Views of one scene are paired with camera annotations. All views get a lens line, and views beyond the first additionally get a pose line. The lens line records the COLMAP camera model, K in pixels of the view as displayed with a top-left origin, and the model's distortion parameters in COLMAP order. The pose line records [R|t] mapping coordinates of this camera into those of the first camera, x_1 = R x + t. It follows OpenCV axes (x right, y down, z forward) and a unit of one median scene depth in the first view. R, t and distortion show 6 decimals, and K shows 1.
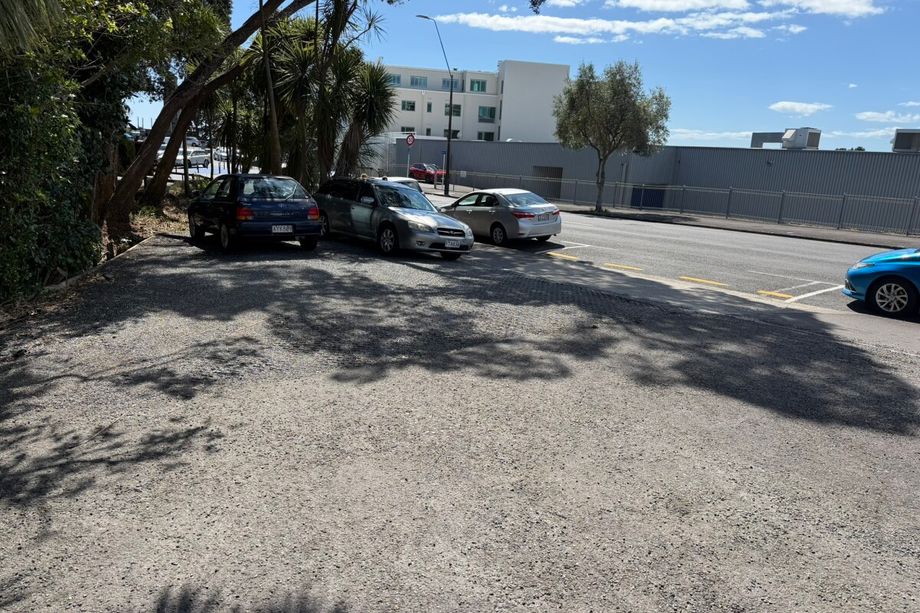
lens RADIAL K [[636.7, 0, 463.9], [0, 636.7, 331.0], [0, 0, 1]] dist [0.068096, -0.098455]
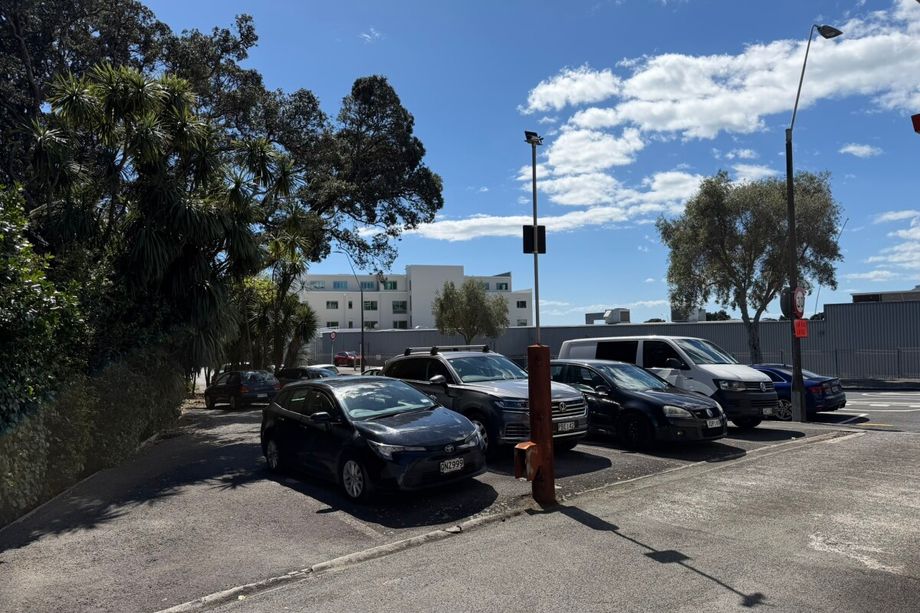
lens RADIAL K [[636.7, 0, 463.9], [0, 636.7, 331.0], [0, 0, 1]] dist [0.068096, -0.098455]
pose [[0.991095, -0.069859, 0.113358, 0.034135], [0.097994, 0.959053, -0.265732, 0.064078], [-0.090152, 0.274474, 0.957359, -0.271631]]
